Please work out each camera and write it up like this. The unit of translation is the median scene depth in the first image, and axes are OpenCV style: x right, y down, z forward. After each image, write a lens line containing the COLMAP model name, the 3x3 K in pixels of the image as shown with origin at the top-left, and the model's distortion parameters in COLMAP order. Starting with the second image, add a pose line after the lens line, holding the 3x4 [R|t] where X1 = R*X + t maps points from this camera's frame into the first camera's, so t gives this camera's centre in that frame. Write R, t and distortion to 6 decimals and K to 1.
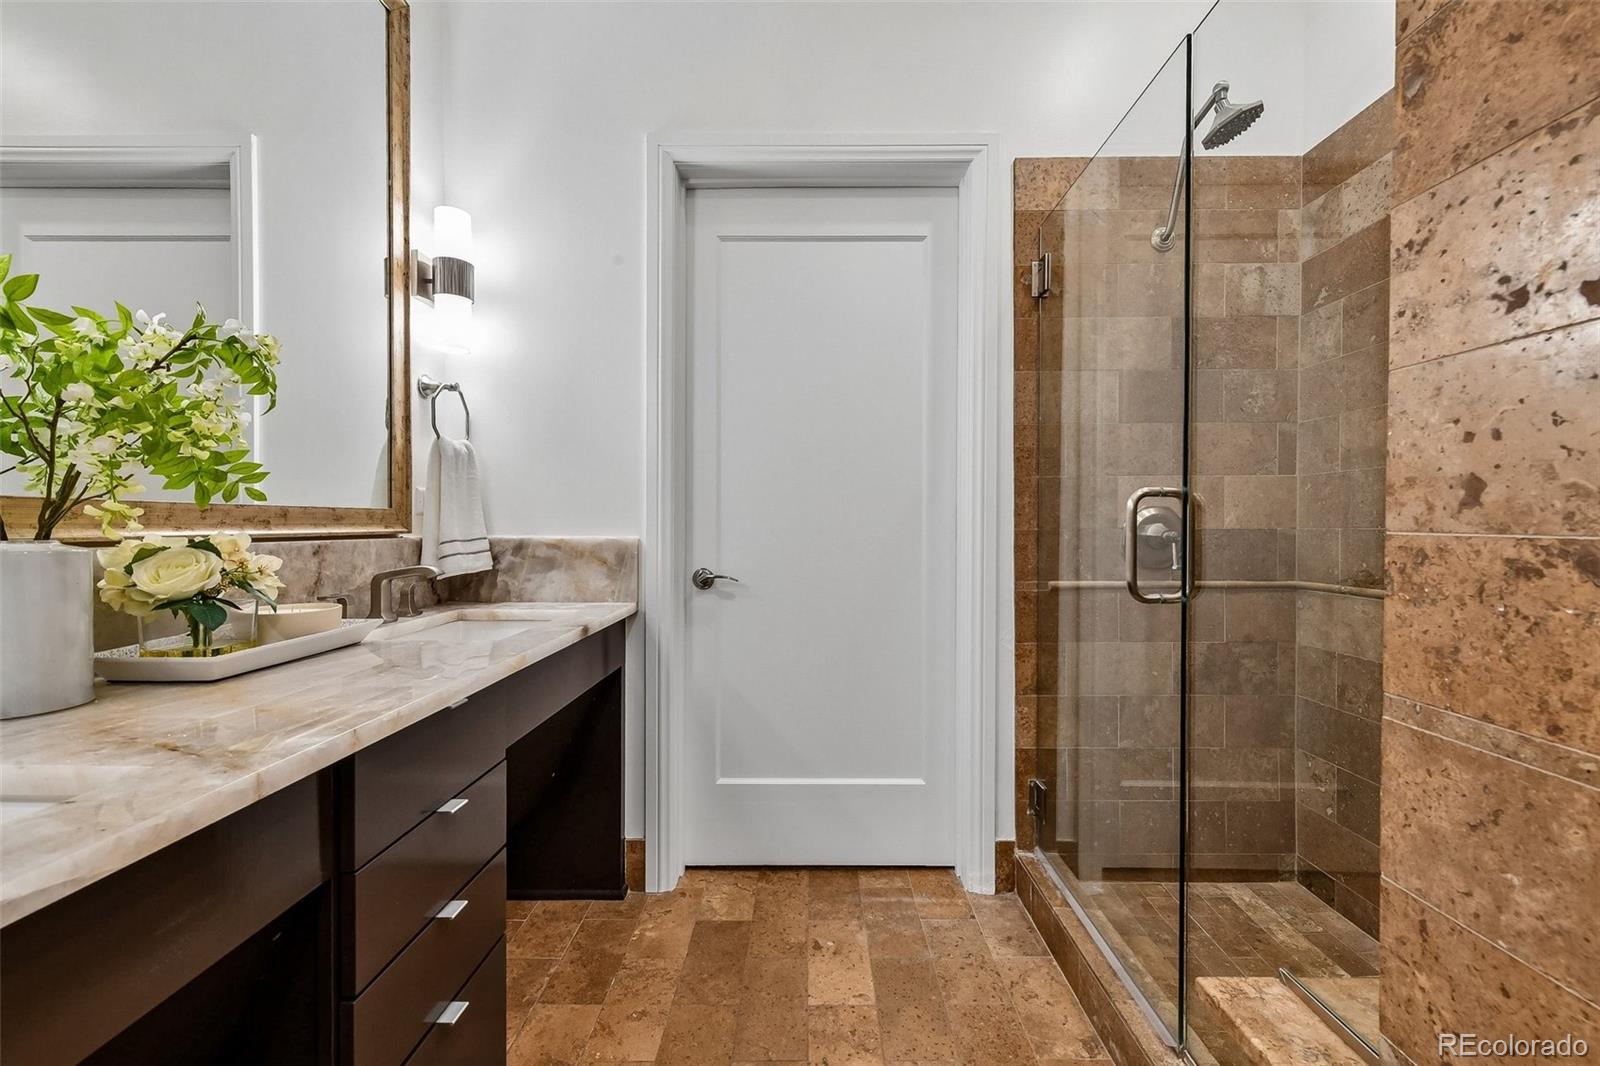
lens RADIAL K [[637.4, 0, 805.0], [0, 637.4, 533.5], [0, 0, 1]] dist [0.007968, 0.000024]
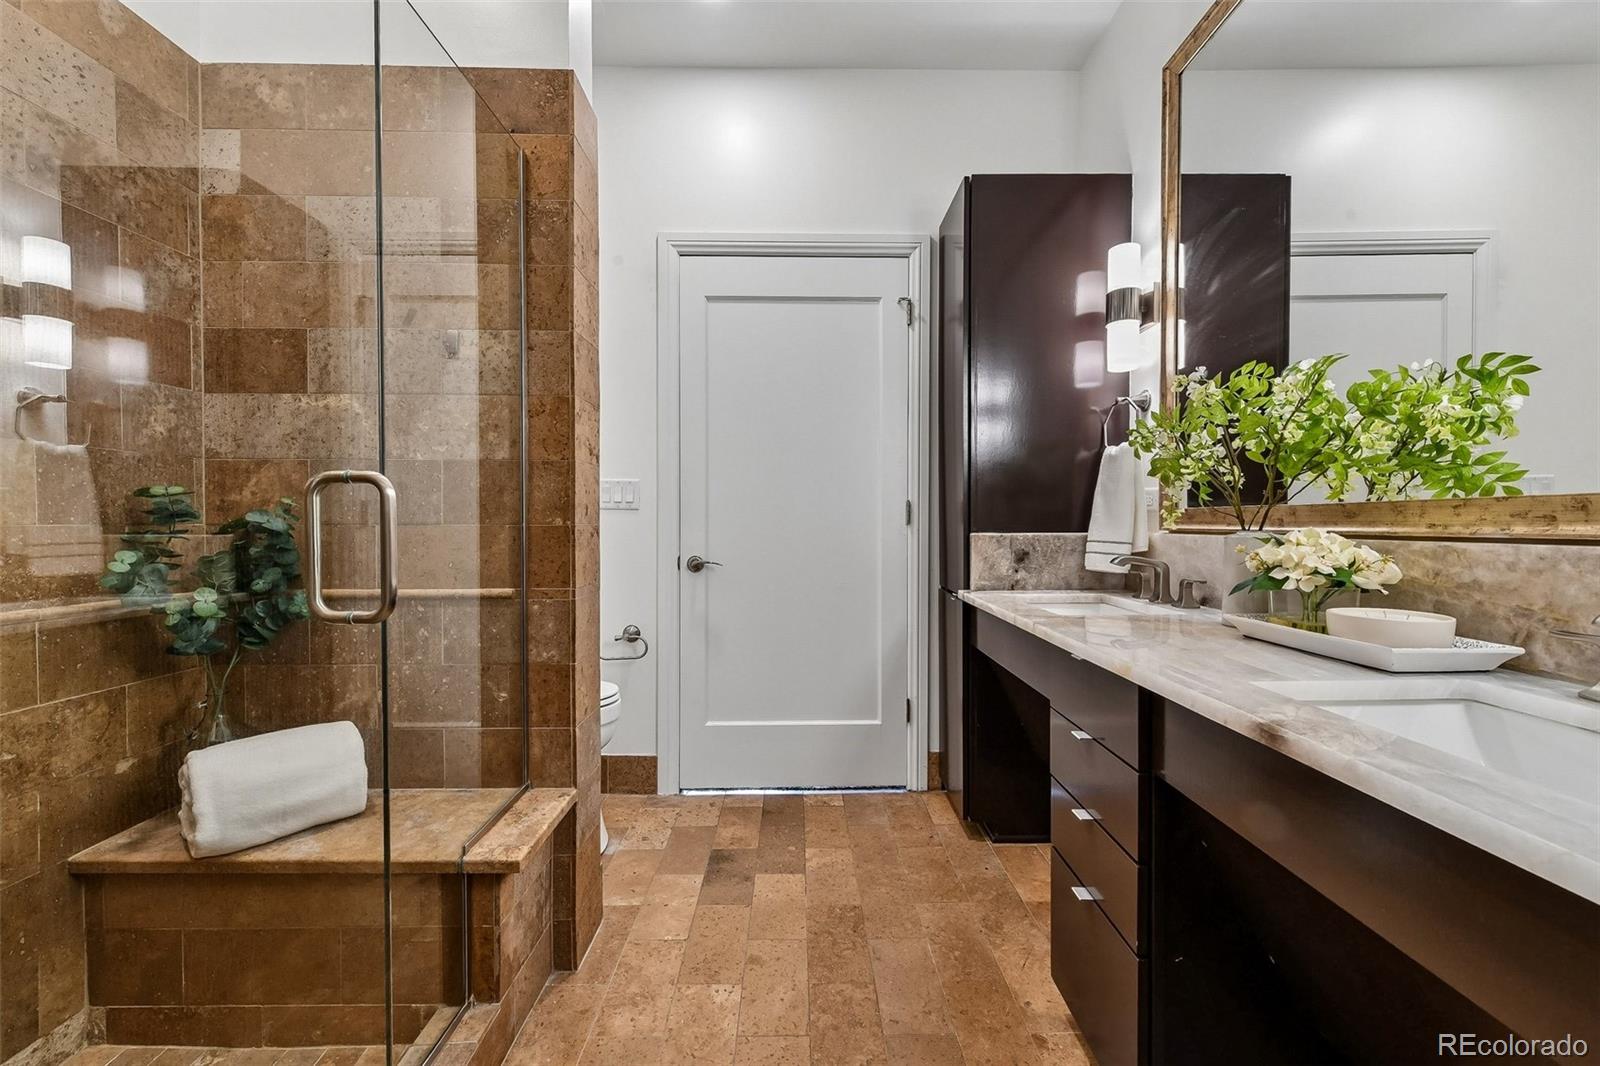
lens RADIAL K [[637.4, 0, 804.3], [0, 637.4, 530.4], [0, 0, 1]] dist [0.007968, 0.000024]
pose [[-0.999982, -0.002080, -0.005679, 0.016358], [-0.002215, 0.999714, 0.023812, -0.013460], [0.005628, 0.023824, -0.999700, 1.237403]]
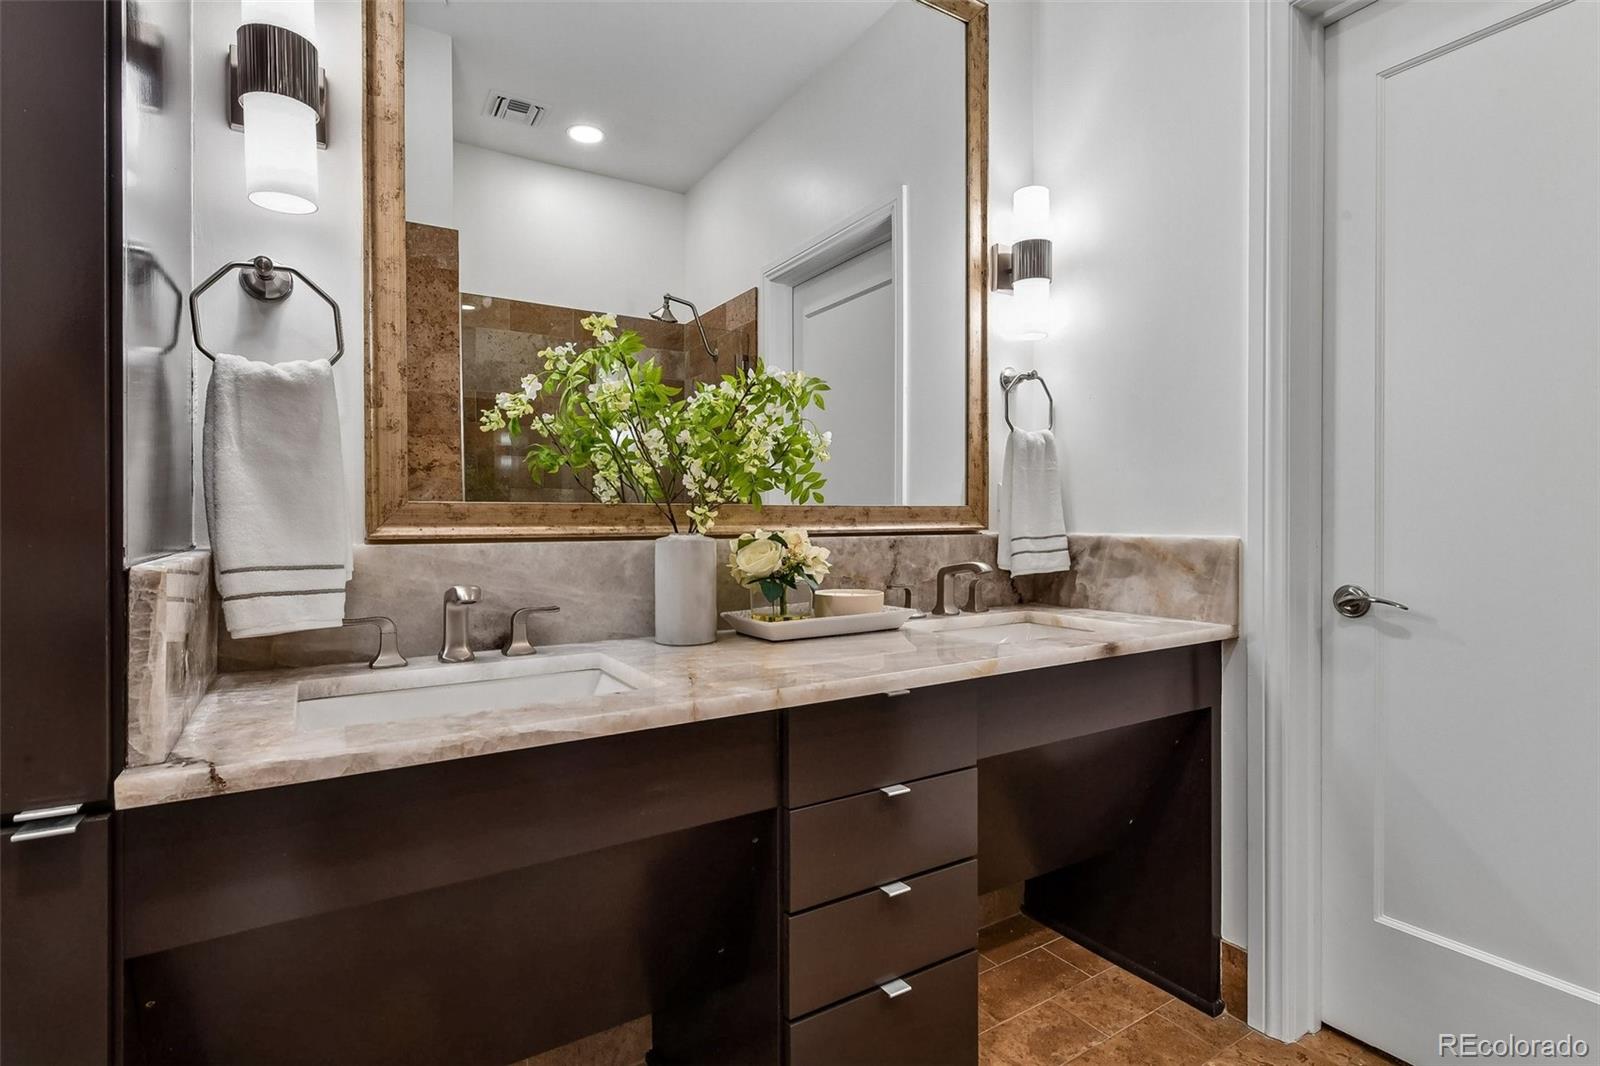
lens RADIAL K [[772.5, 0, 801.8], [0, 772.5, 525.5], [0, 0, 1]] dist [0.006730, -0.001348]
pose [[0.548127, 0.001087, -0.836395, 0.228383], [-0.006429, 0.999975, -0.002914, -0.001647], [0.836371, 0.006974, 0.548120, 0.094093]]
